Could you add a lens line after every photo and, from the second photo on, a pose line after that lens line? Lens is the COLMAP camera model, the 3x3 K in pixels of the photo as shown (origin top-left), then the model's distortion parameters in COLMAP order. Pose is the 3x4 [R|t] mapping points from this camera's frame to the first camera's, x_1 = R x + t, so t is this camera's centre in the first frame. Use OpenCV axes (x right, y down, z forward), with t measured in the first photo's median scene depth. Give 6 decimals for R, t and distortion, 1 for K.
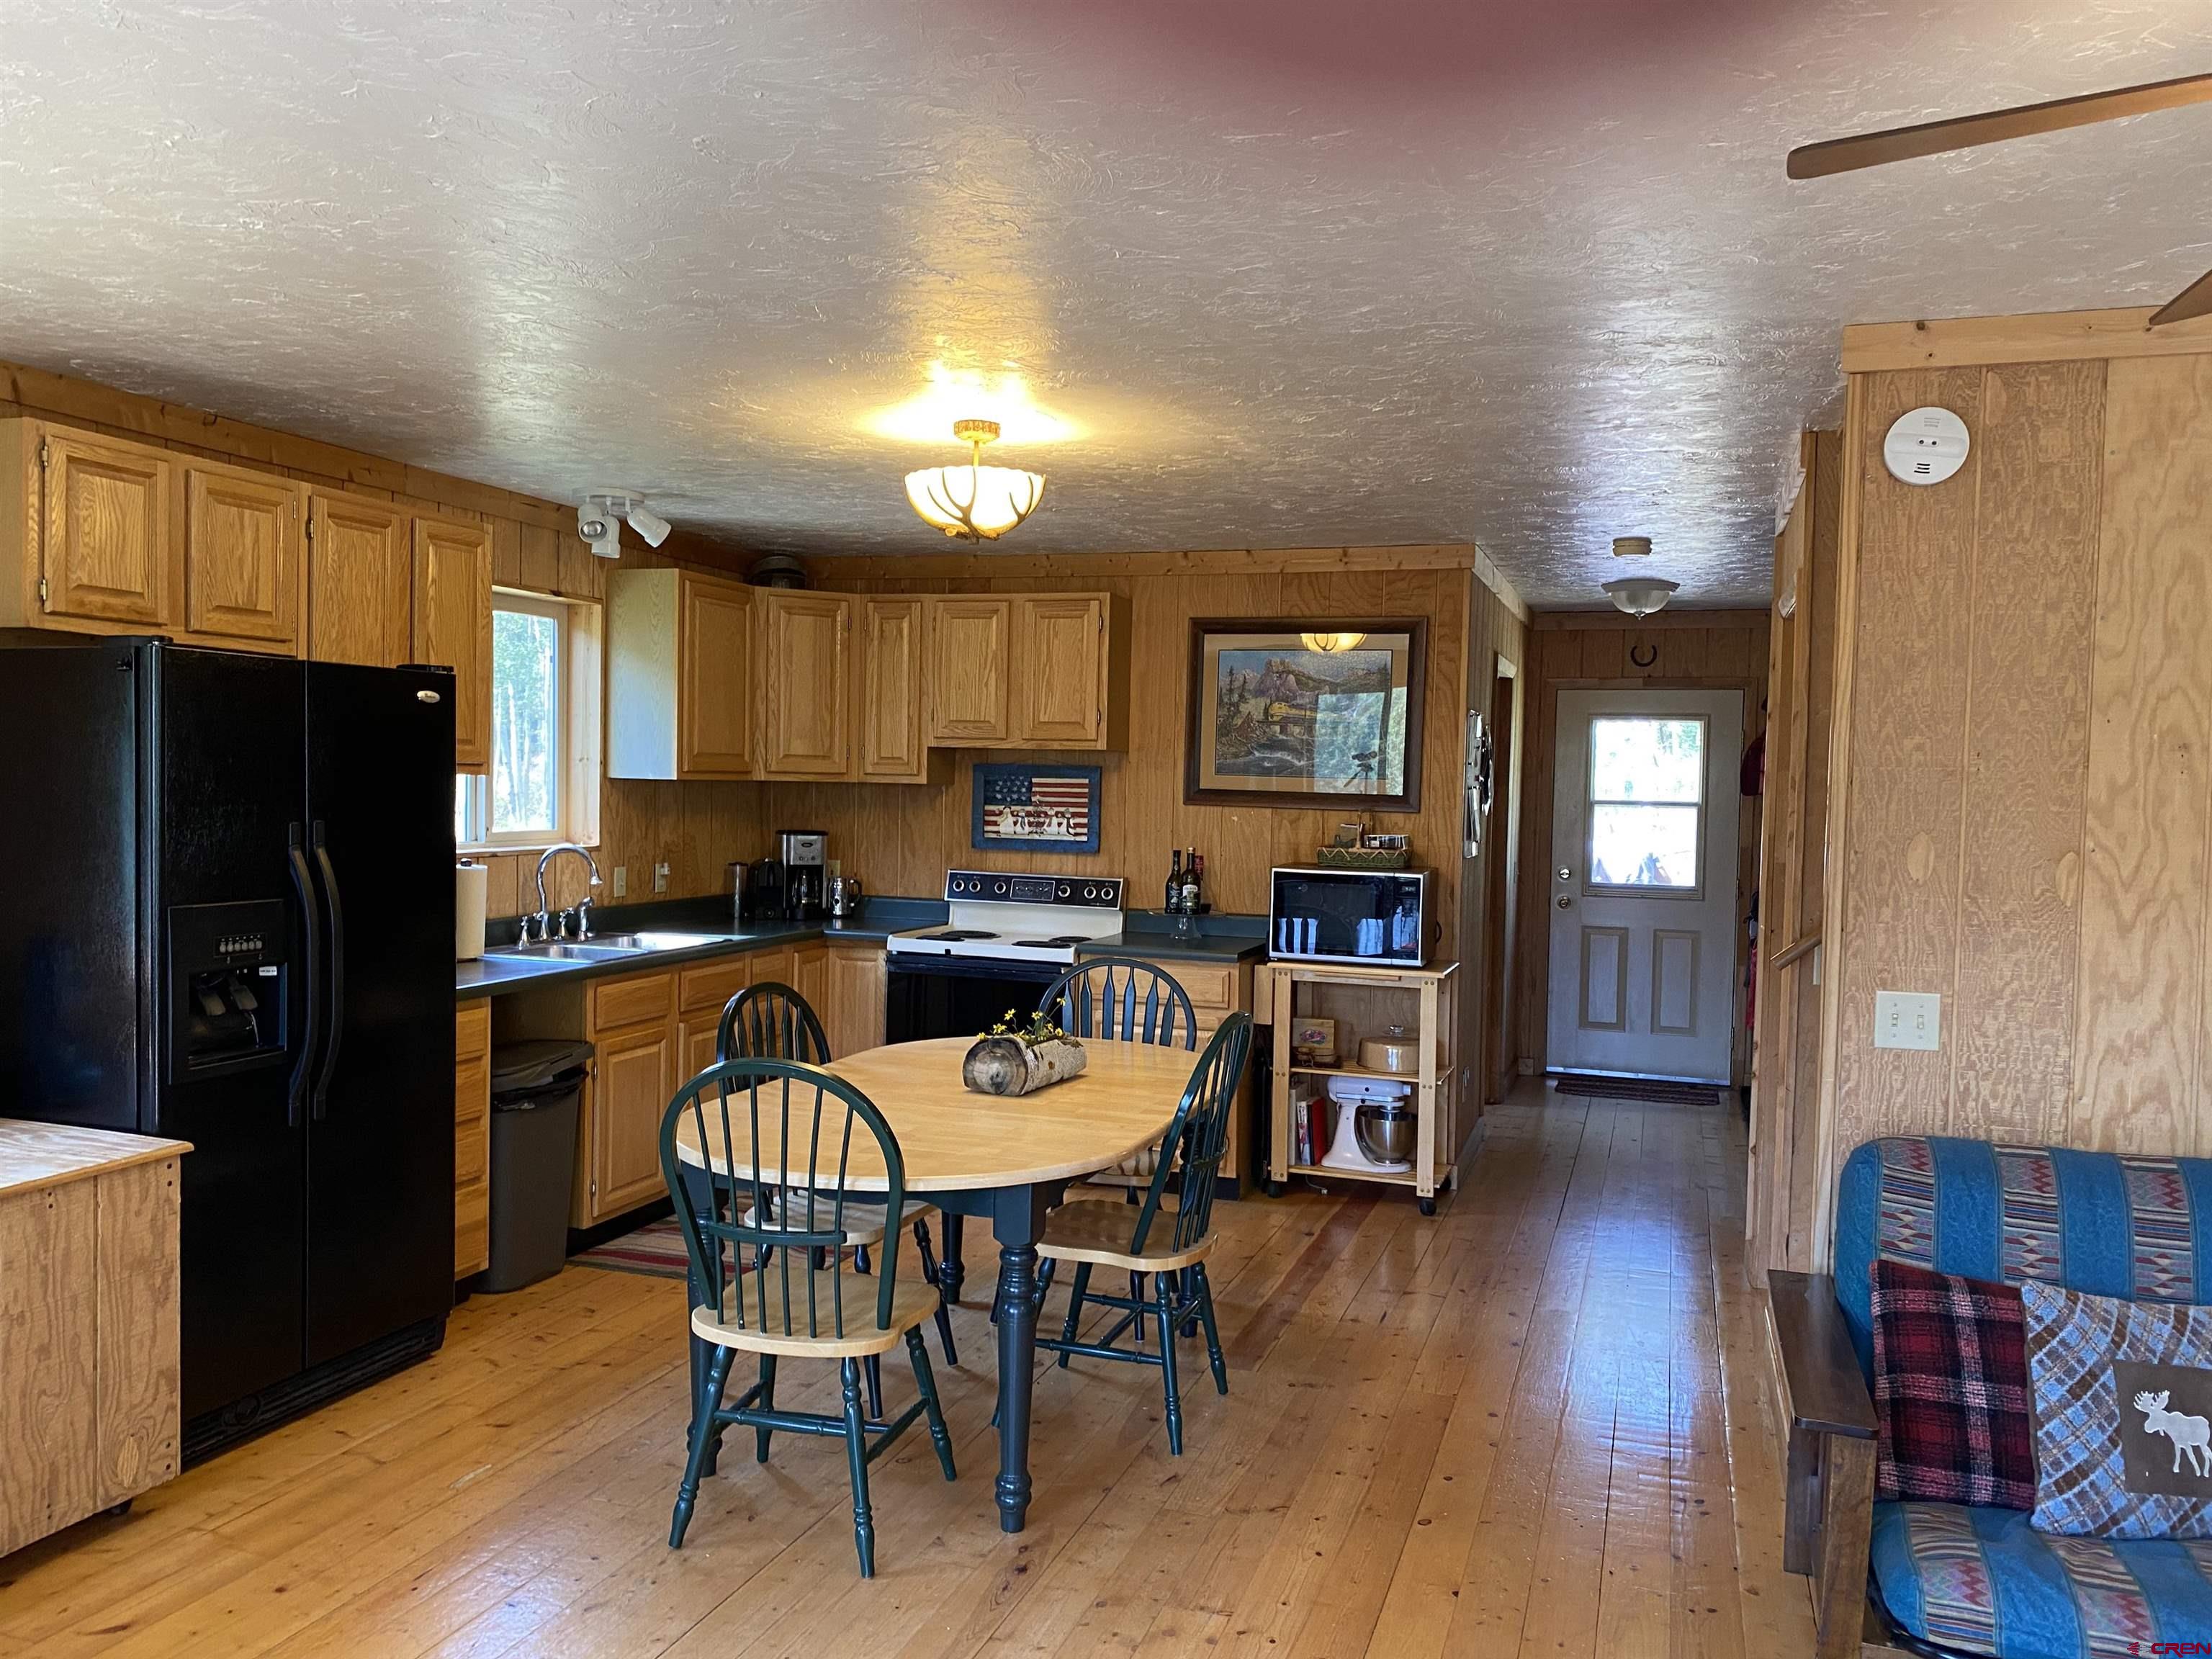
lens RADIAL K [[1712.6, 0, 1107.1], [0, 1712.6, 835.1], [0, 0, 1]] dist [0.053110, -0.056603]
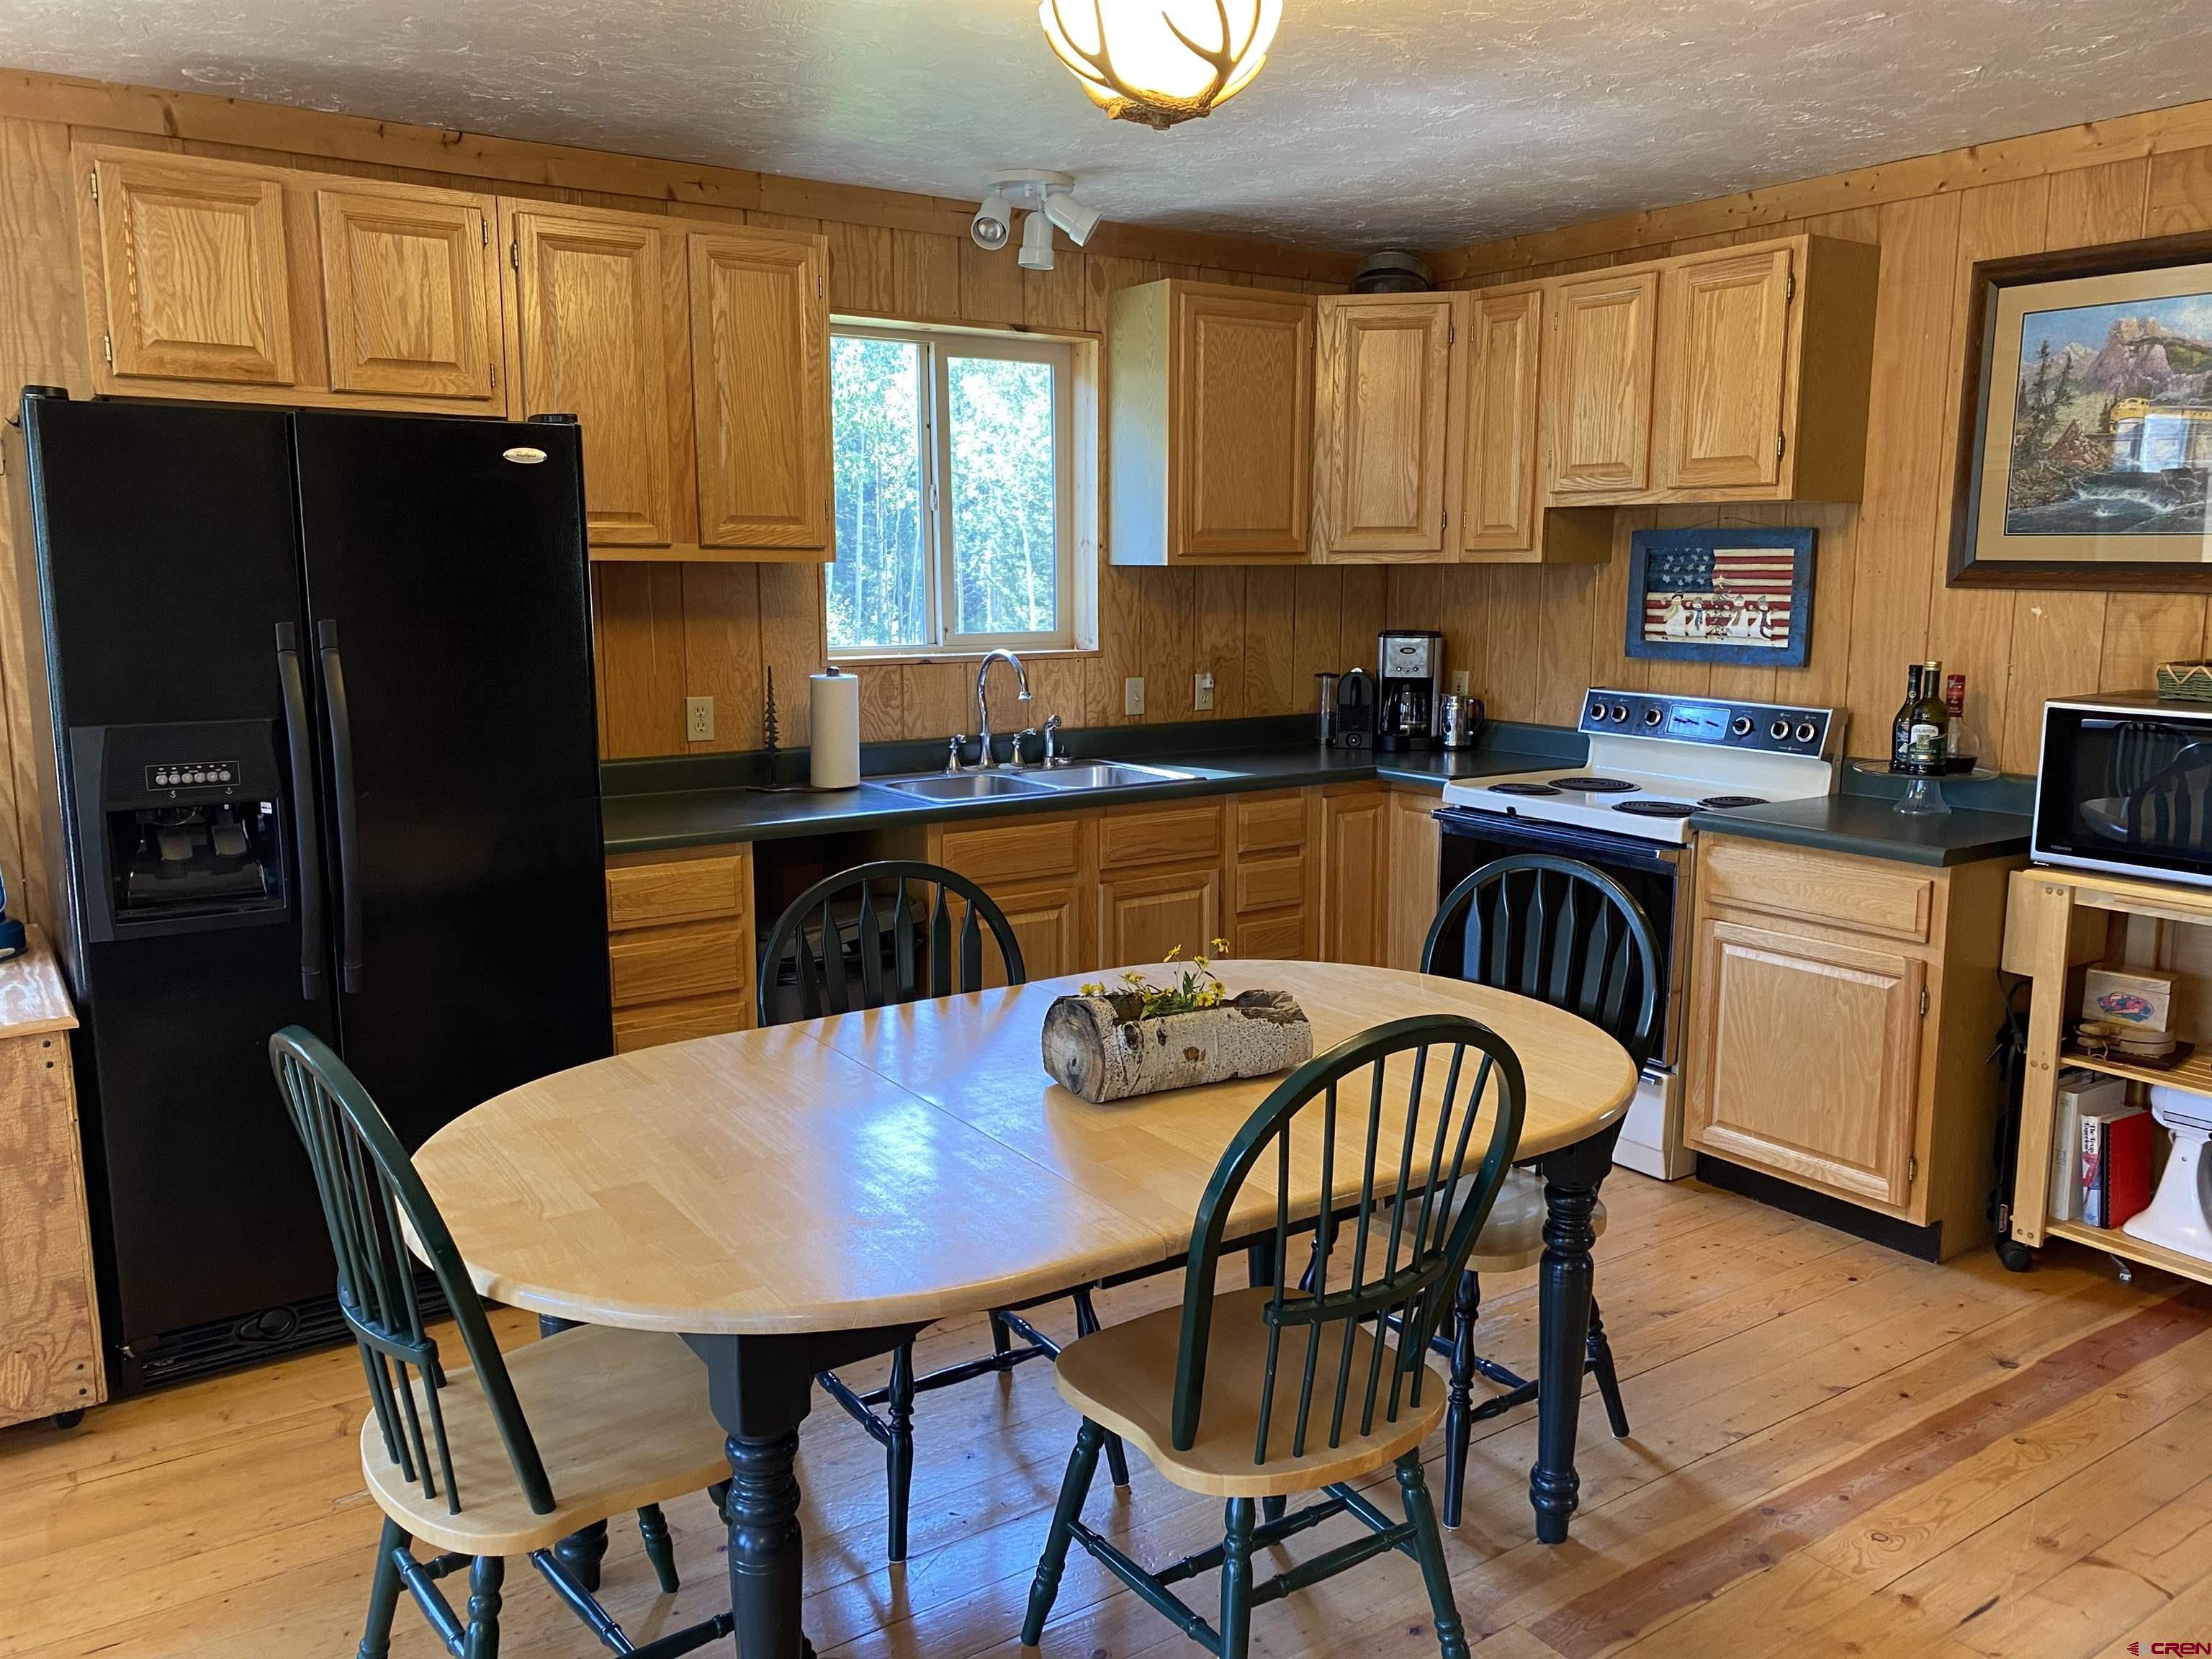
lens RADIAL K [[1712.6, 0, 1092.2], [0, 1712.6, 831.8], [0, 0, 1]] dist [0.053110, -0.056603]
pose [[0.798773, 0.072864, -0.597203, 0.185137], [-0.002519, 0.993035, 0.117790, -0.003929], [0.601627, -0.092584, 0.793394, 0.358078]]
